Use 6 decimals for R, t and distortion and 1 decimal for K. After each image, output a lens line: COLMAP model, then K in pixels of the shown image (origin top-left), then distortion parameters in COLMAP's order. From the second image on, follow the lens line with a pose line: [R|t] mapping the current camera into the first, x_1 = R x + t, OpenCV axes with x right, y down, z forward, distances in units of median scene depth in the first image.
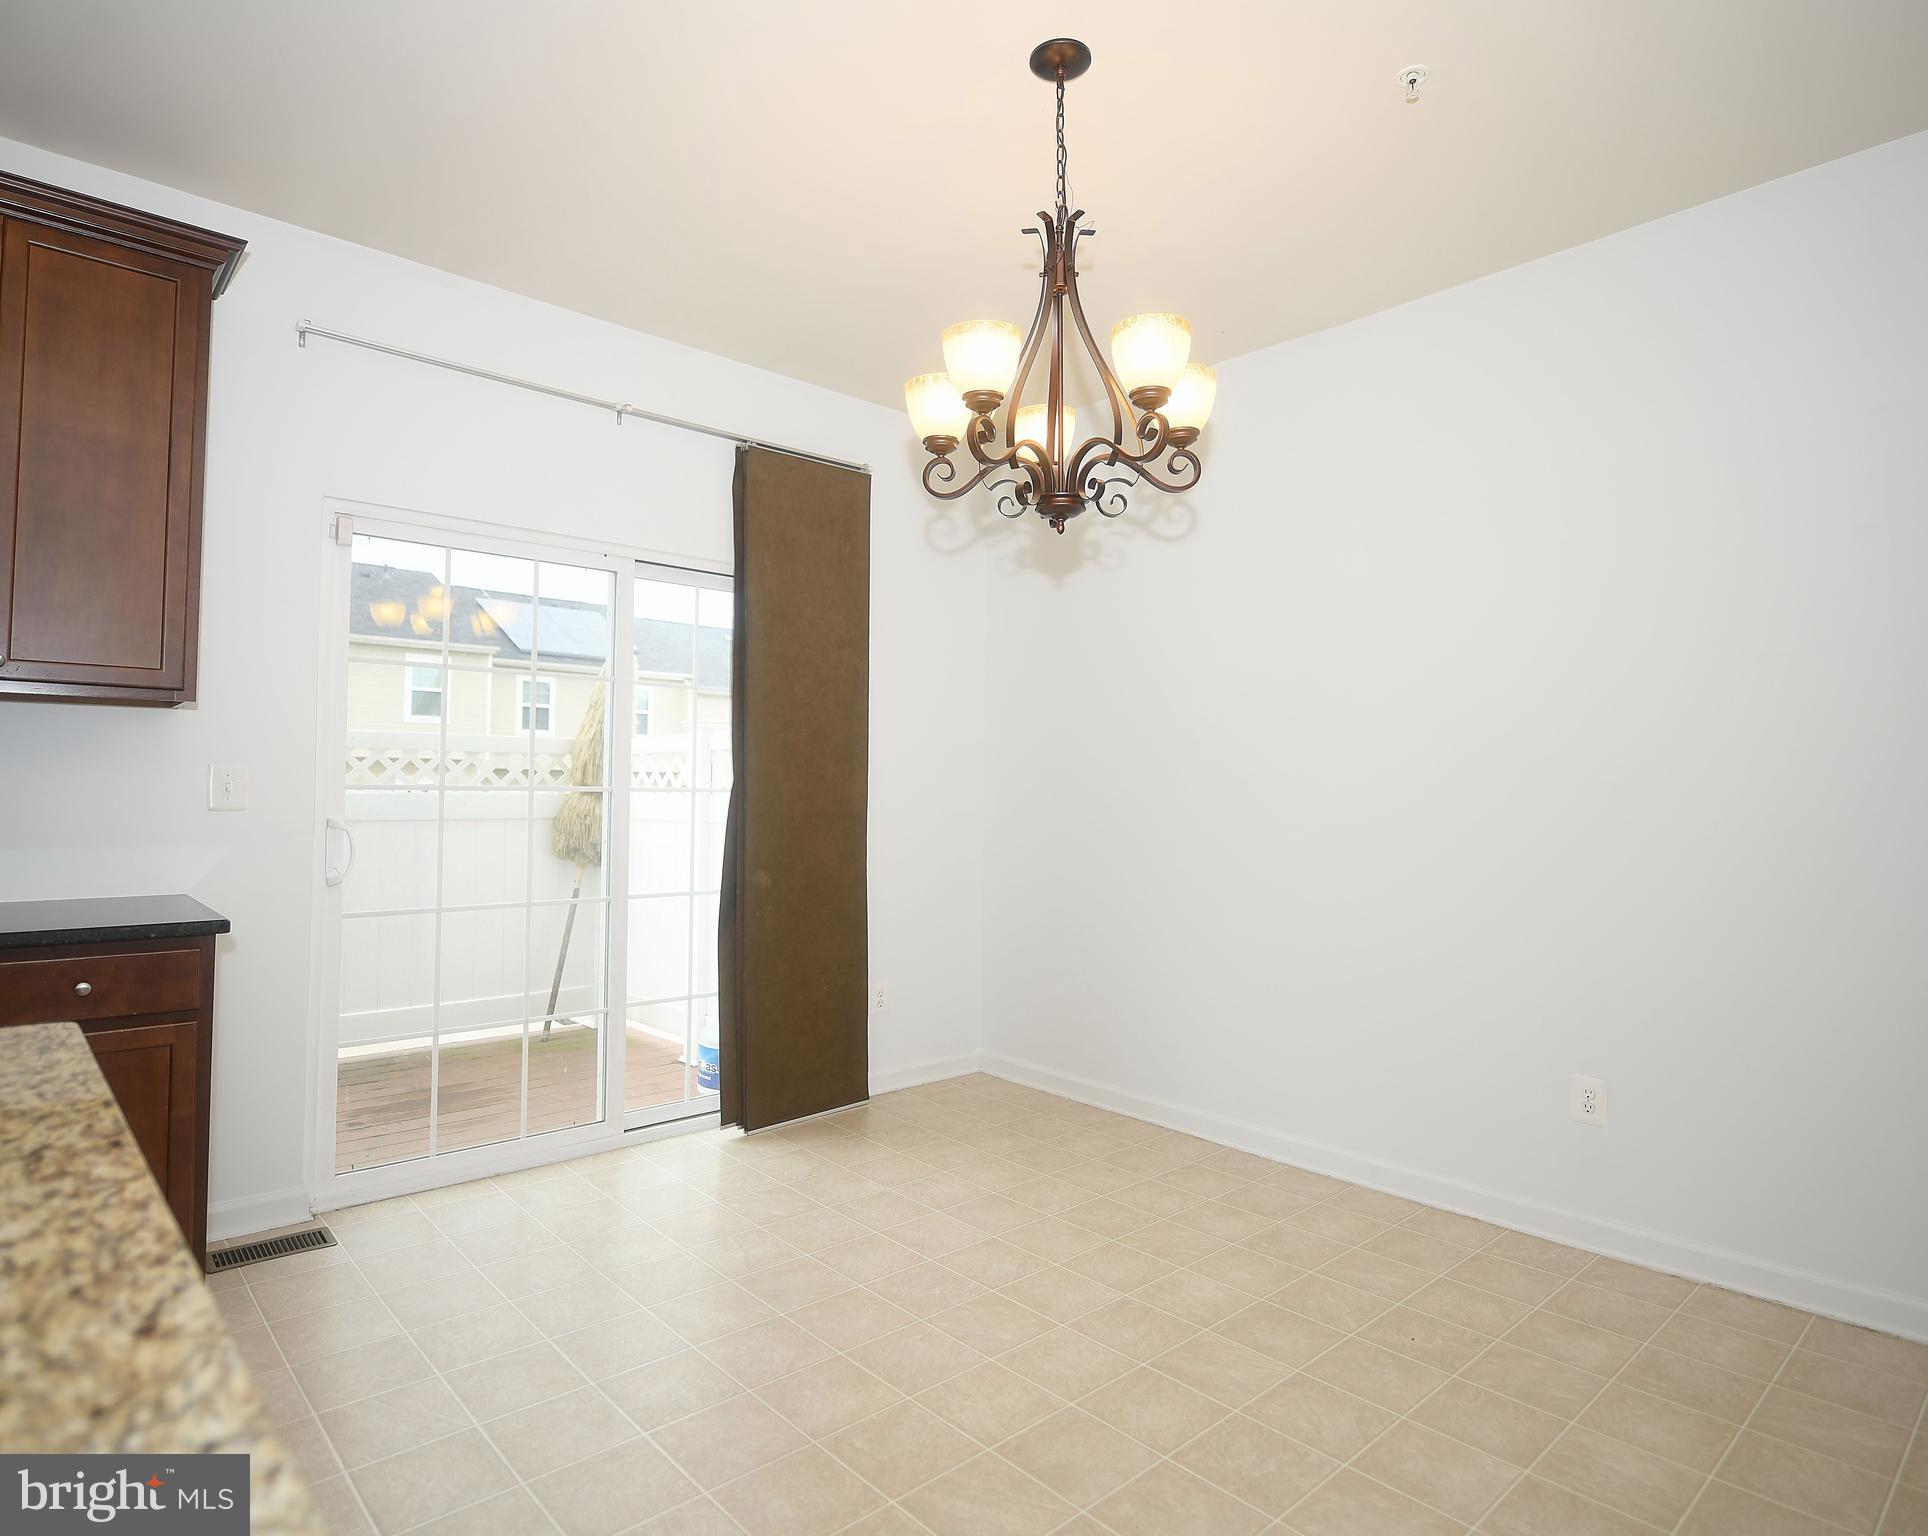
lens RADIAL K [[1089.8, 0, 947.8], [0, 1089.8, 752.2], [0, 0, 1]] dist [-0.015449, 0.000891]
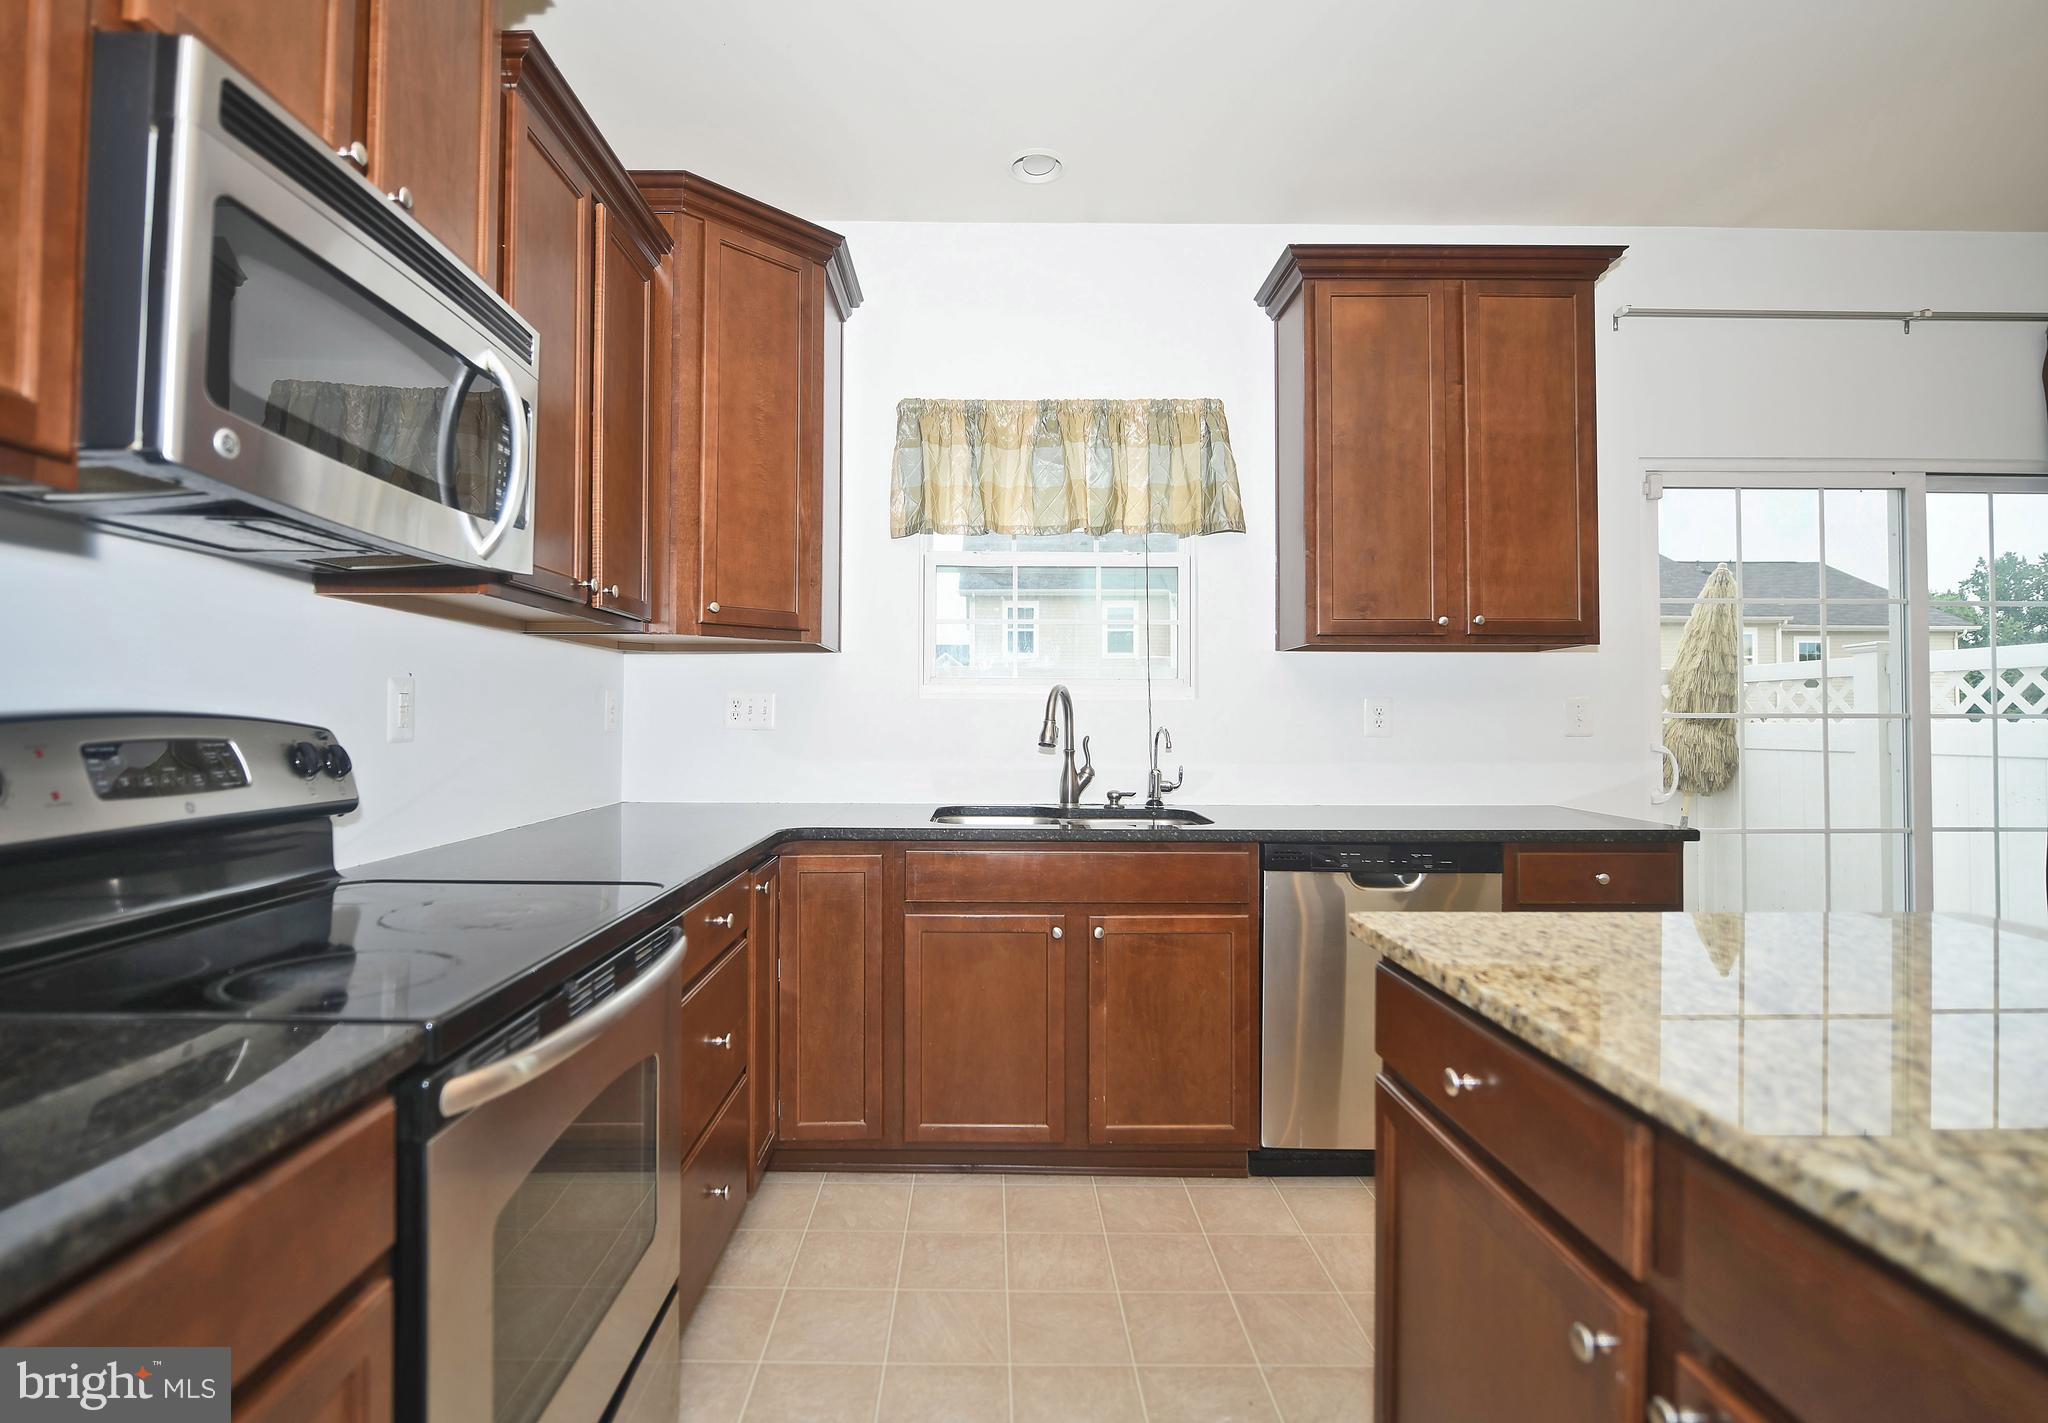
lens RADIAL K [[967.7, 0, 992.4], [0, 967.7, 726.2], [0, 0, 1]] dist [-0.002965, 0.000131]
pose [[0.753823, -0.004450, -0.657062, -0.348023], [0.030628, 0.999128, 0.028372, -0.006293], [0.656363, -0.041511, 0.753302, -0.175258]]
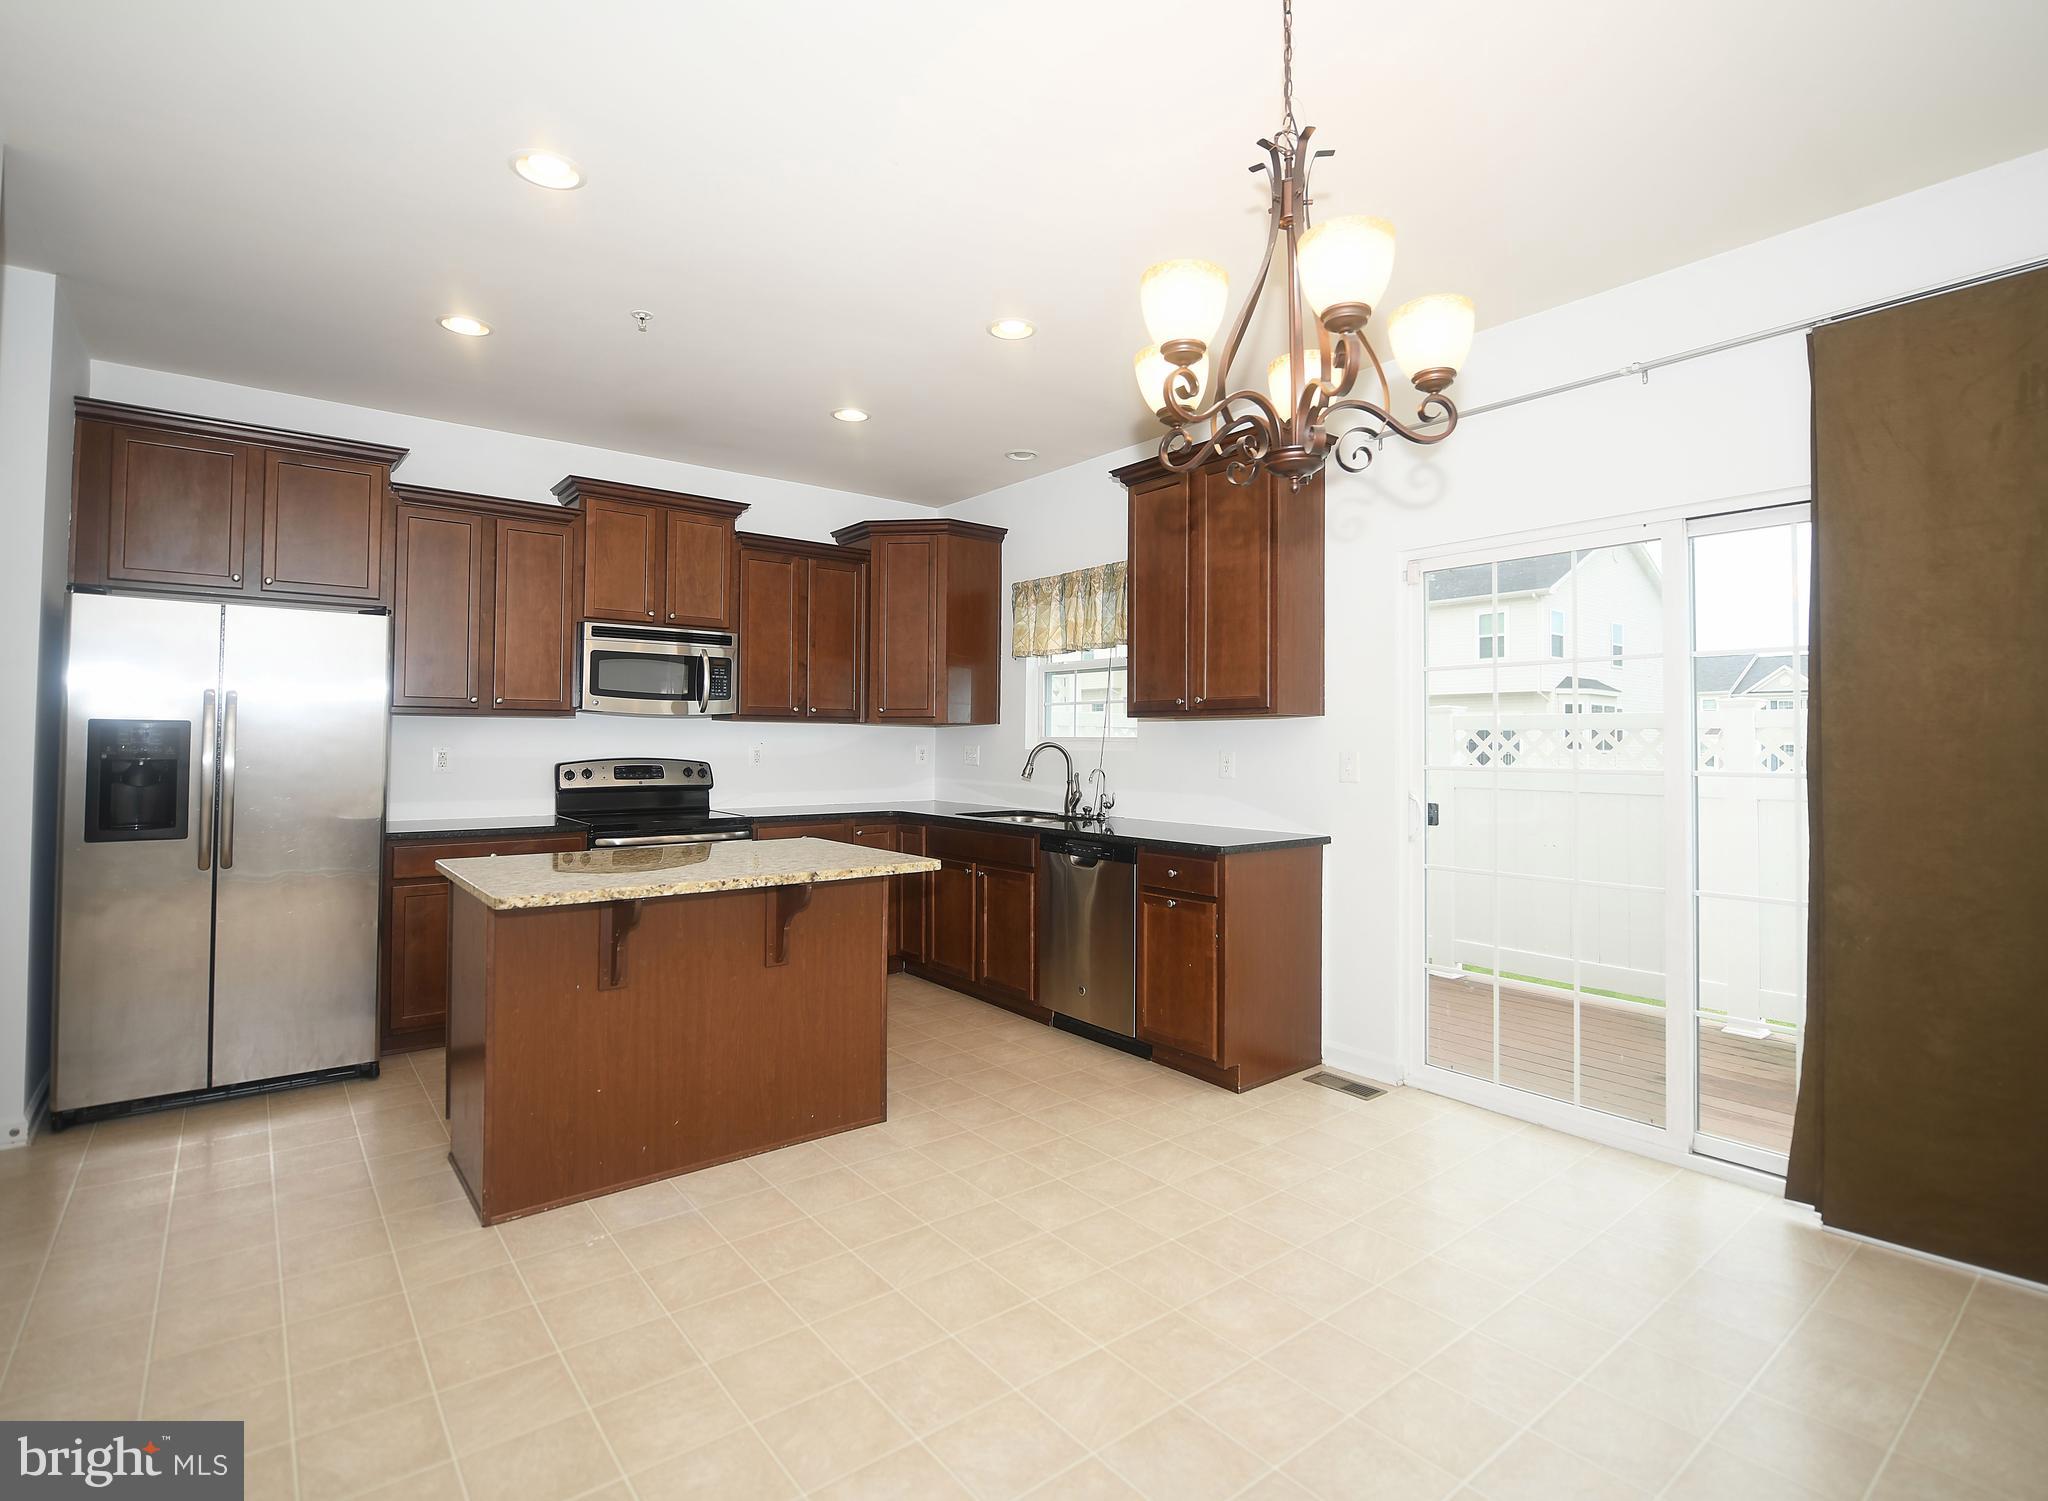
lens RADIAL K [[993.8, 0, 1032.9], [0, 993.8, 719.5], [0, 0, 1]] dist [-0.007400, -0.003084]
pose [[-0.054997, -0.037854, -0.997769, 0.557516], [0.028092, 0.998827, -0.039443, 0.006688], [0.998091, -0.030199, -0.053869, 0.500290]]
